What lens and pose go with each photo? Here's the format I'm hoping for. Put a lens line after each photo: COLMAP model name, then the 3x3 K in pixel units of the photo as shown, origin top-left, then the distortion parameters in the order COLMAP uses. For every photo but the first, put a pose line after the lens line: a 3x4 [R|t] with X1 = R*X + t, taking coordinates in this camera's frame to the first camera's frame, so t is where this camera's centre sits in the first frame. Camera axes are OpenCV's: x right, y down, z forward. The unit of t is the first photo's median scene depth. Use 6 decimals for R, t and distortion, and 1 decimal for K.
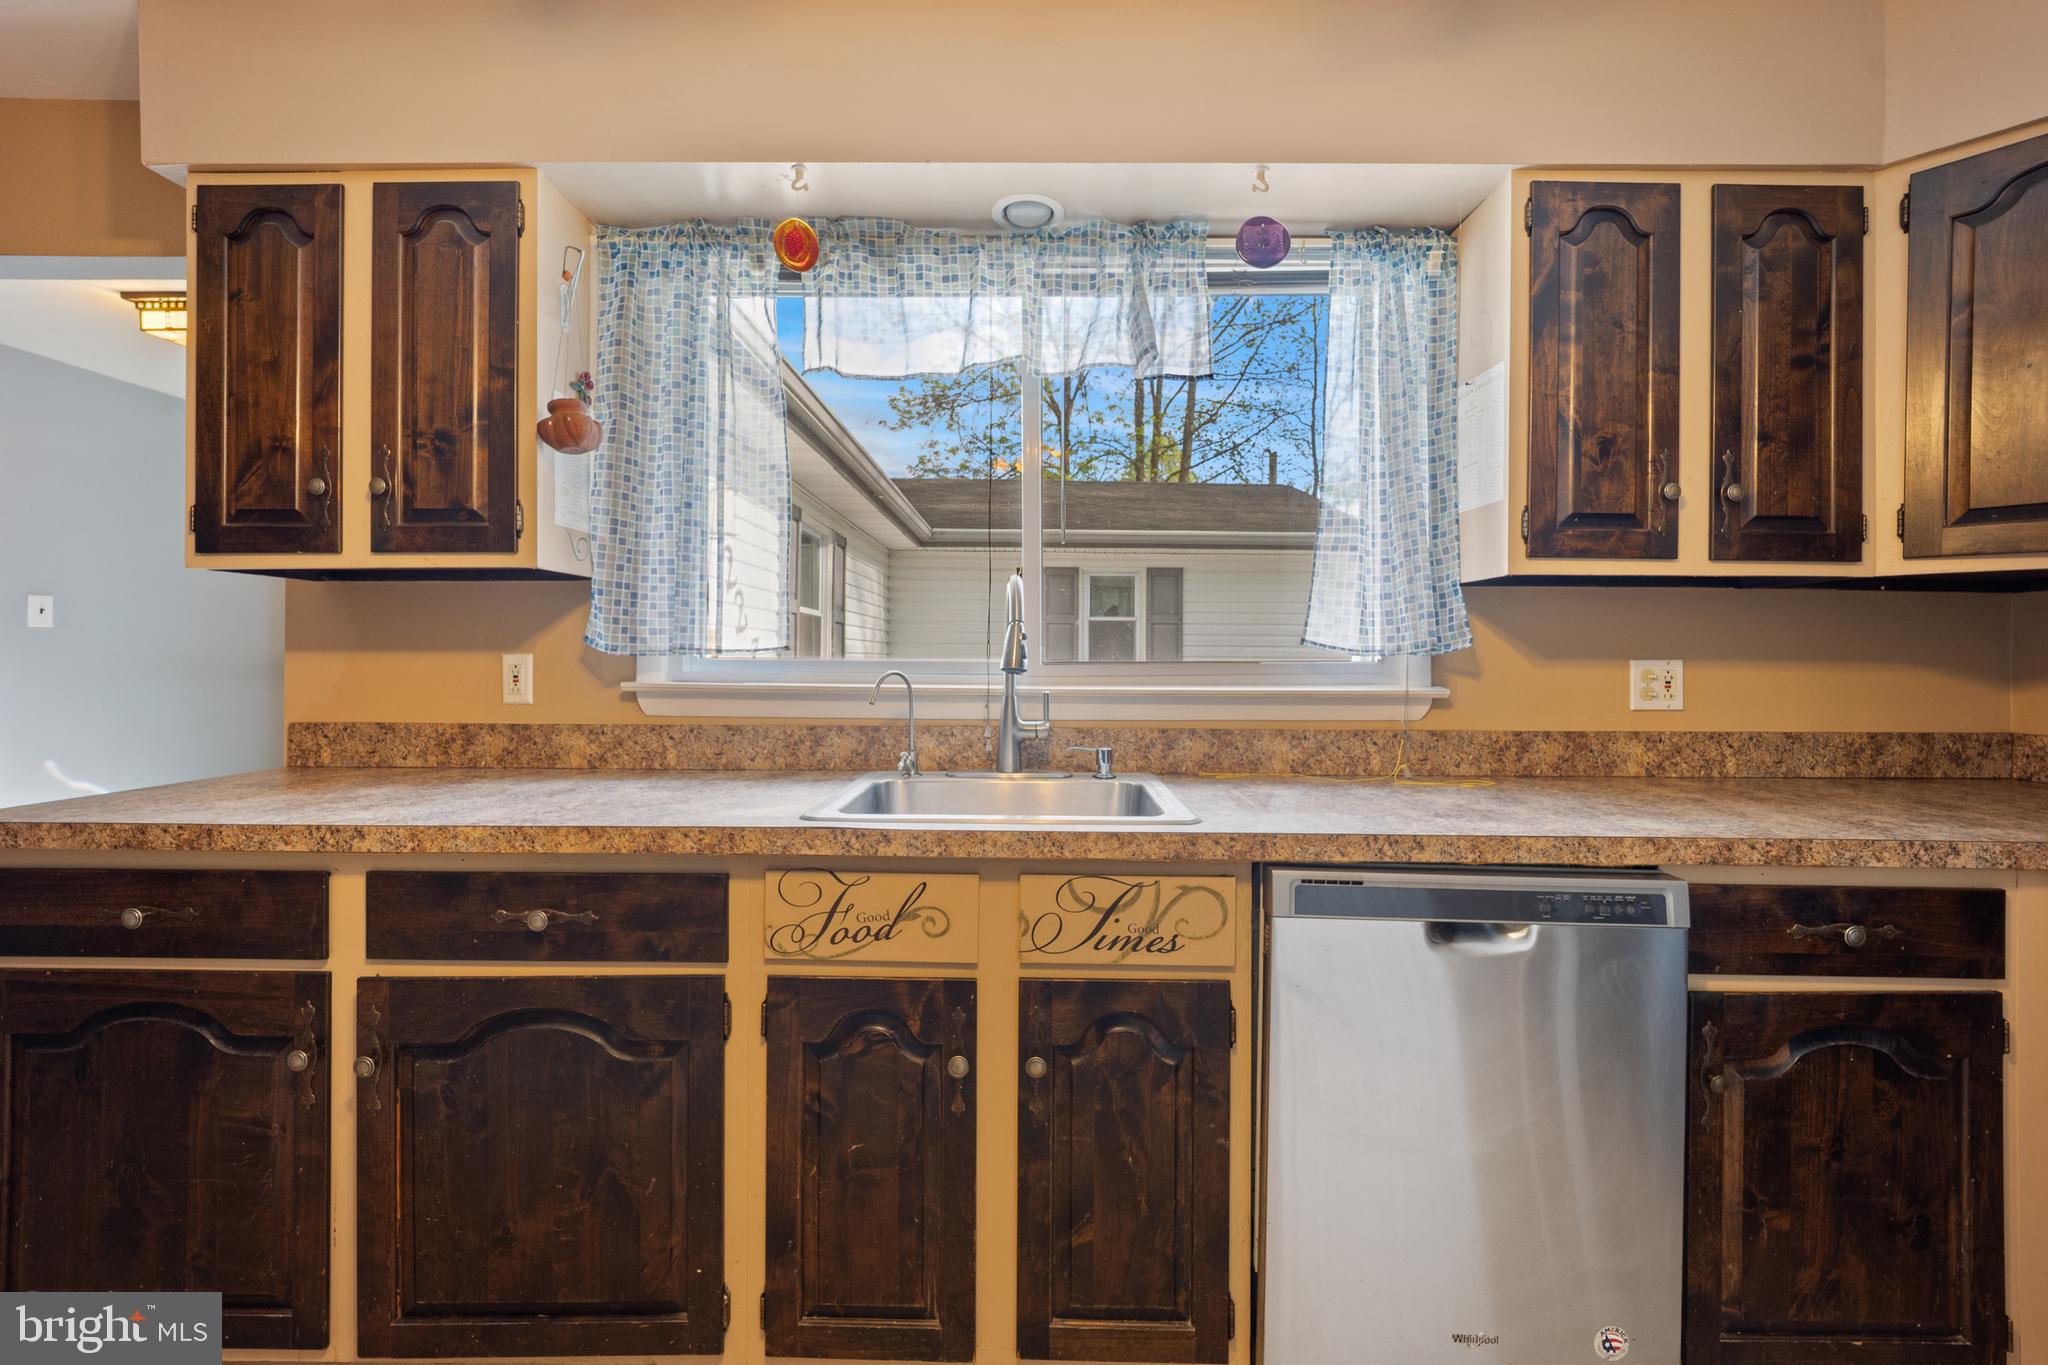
lens RADIAL K [[850.0, 0, 1034.4], [0, 850.0, 654.6], [0, 0, 1]] dist [-0.001467, -0.000226]
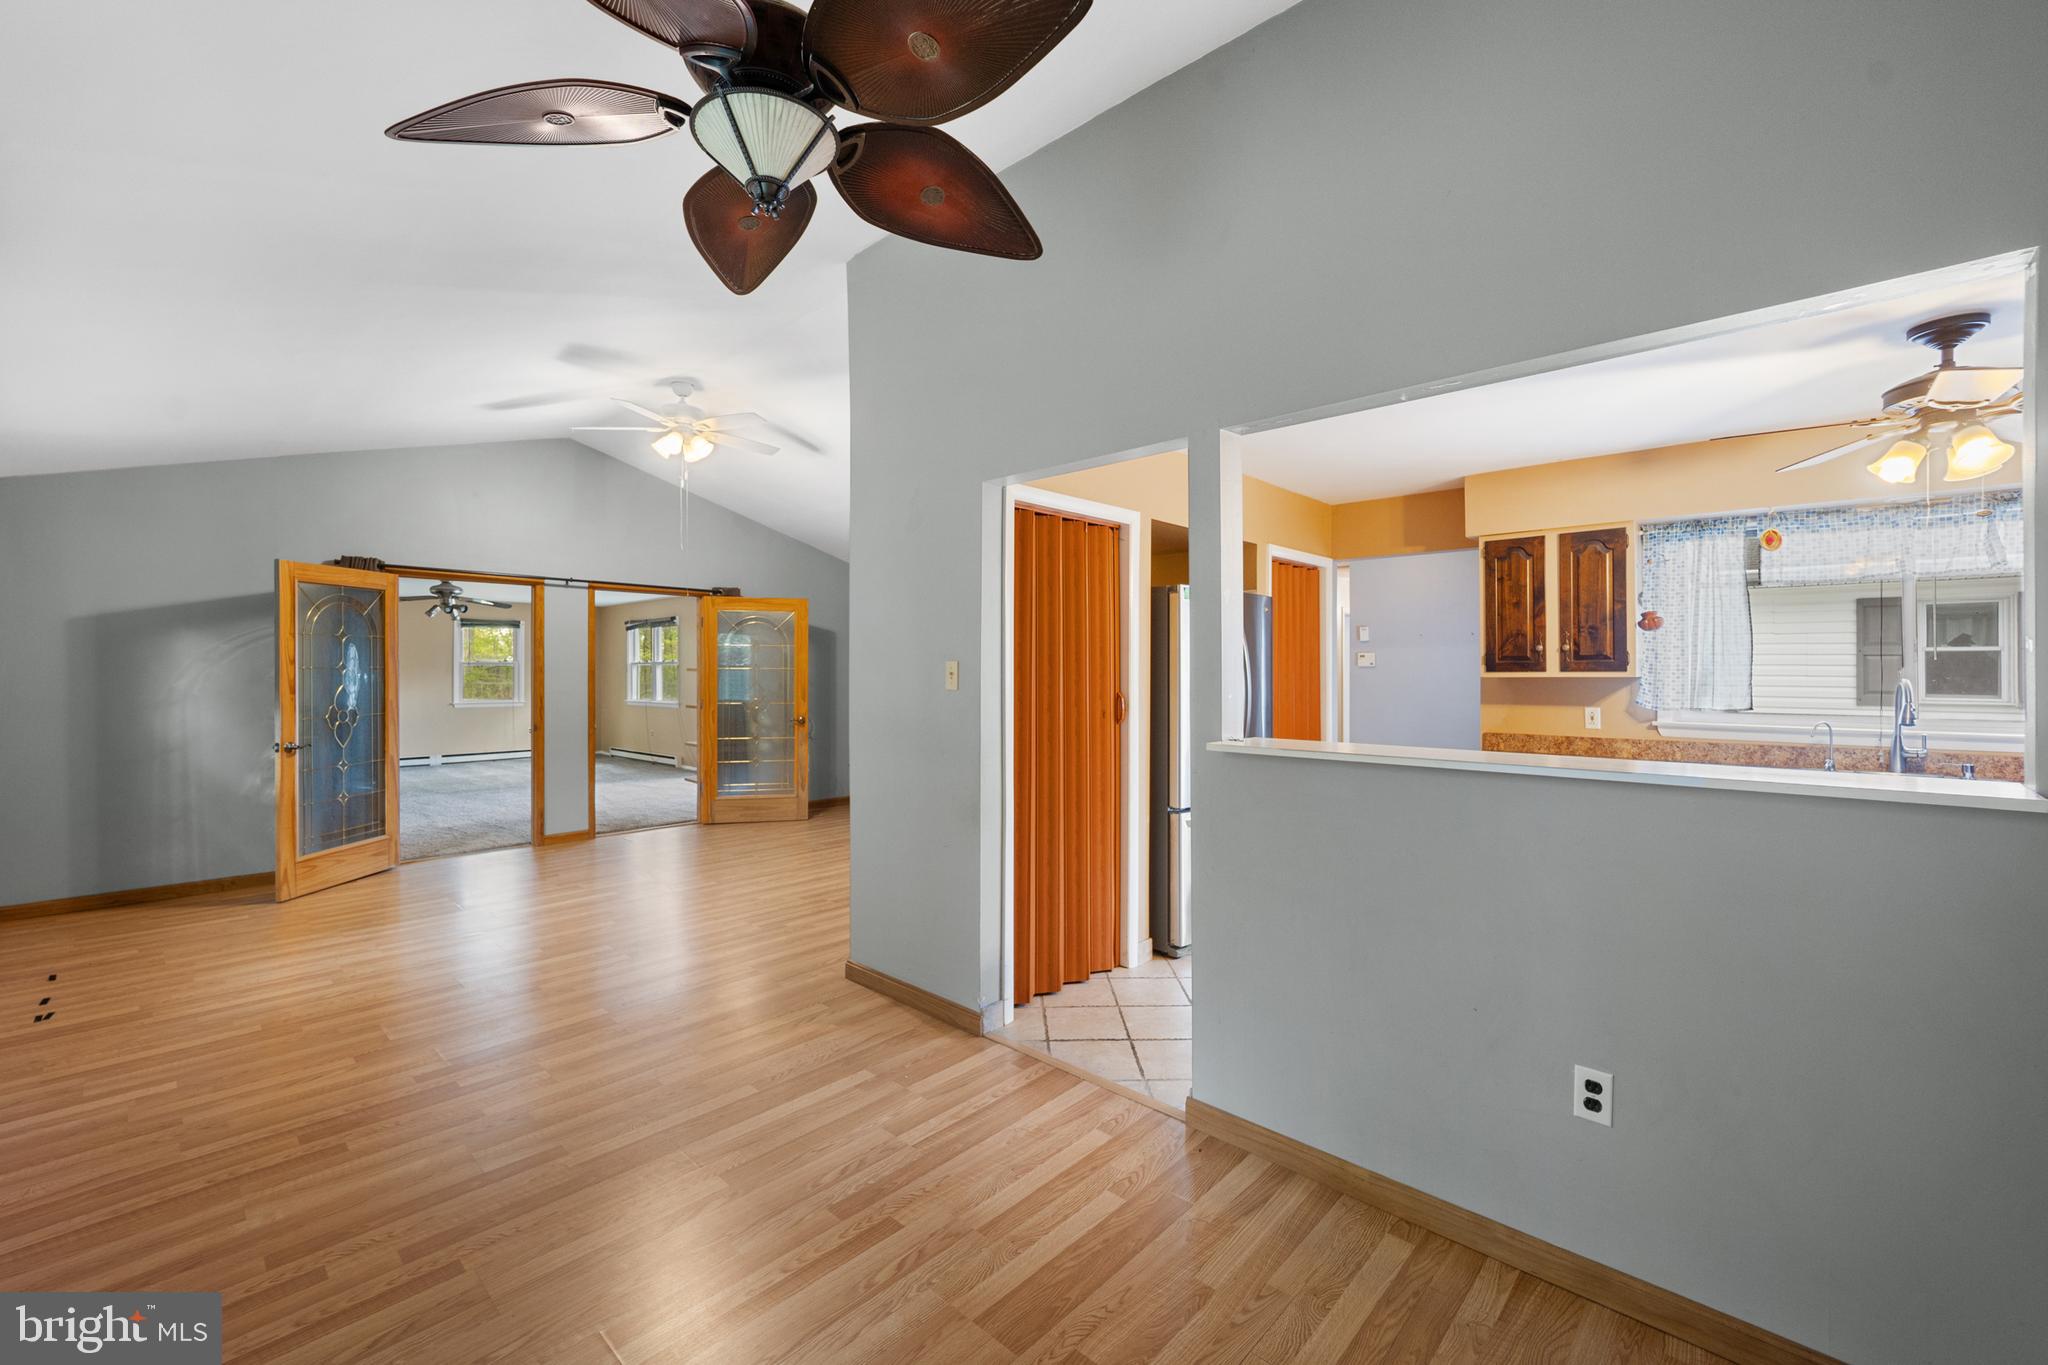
lens RADIAL K [[842.5, 0, 1024.5], [0, 842.5, 675.7], [0, 0, 1]] dist [0.002791, -0.000260]
pose [[0.737137, -0.002345, -0.675739, -0.232910], [0.004604, 0.999988, 0.001552, -0.122318], [0.675727, -0.004255, 0.737139, -2.171392]]
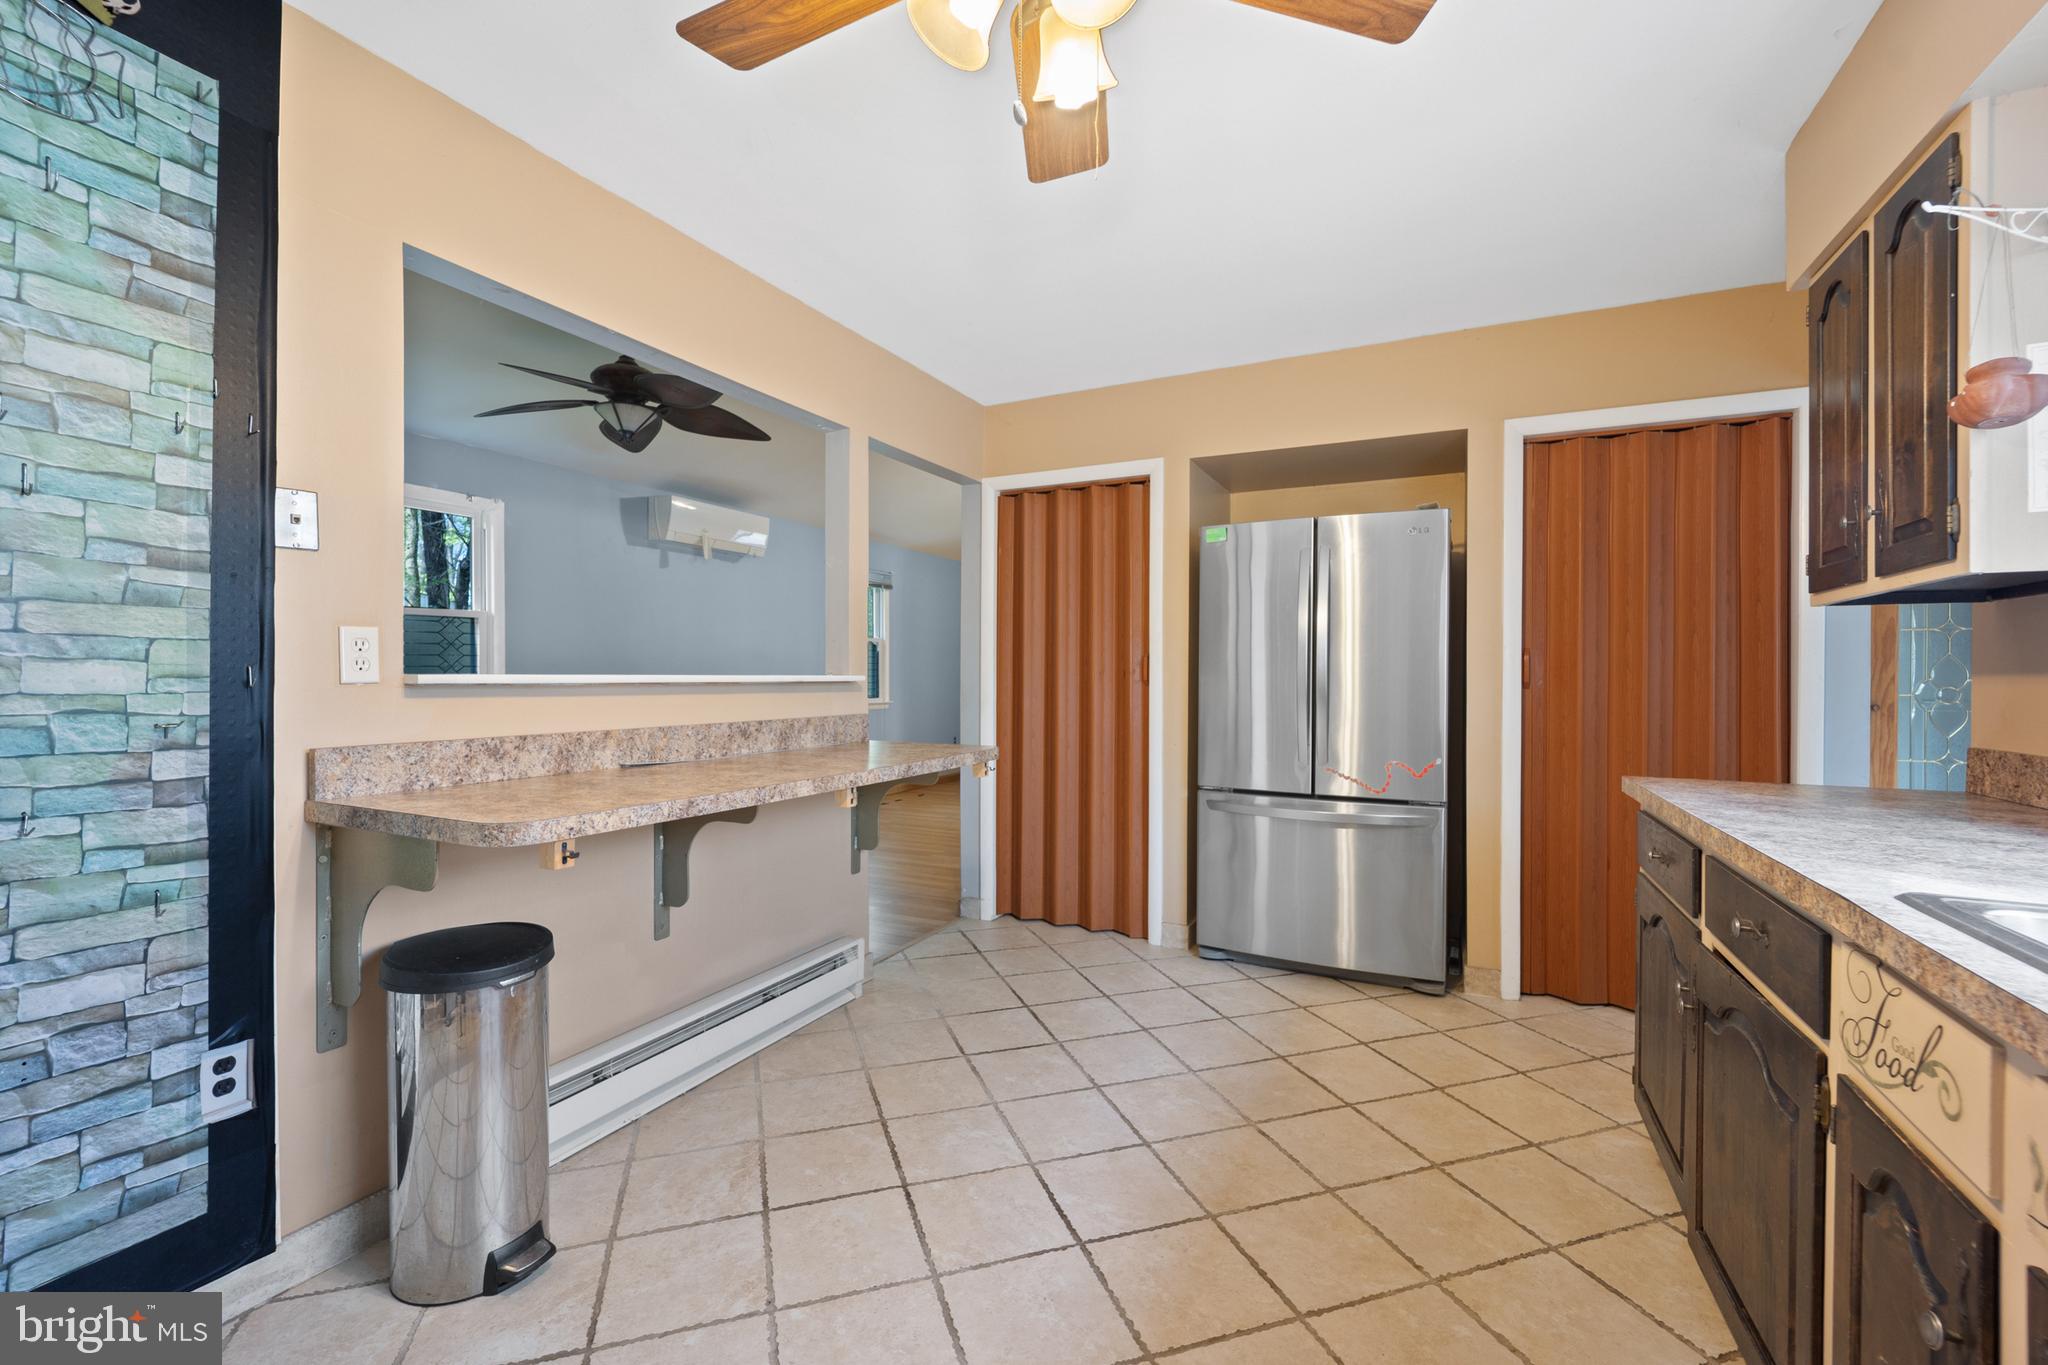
lens RADIAL K [[861.4, 0, 1009.8], [0, 861.4, 675.7], [0, 0, 1]] dist [-0.001004, -0.000060]
pose [[-0.442434, -0.005229, -0.896786, 0.625531], [-0.003490, 0.999985, -0.004109, 0.006609], [0.896794, 0.001312, -0.442446, 0.538155]]
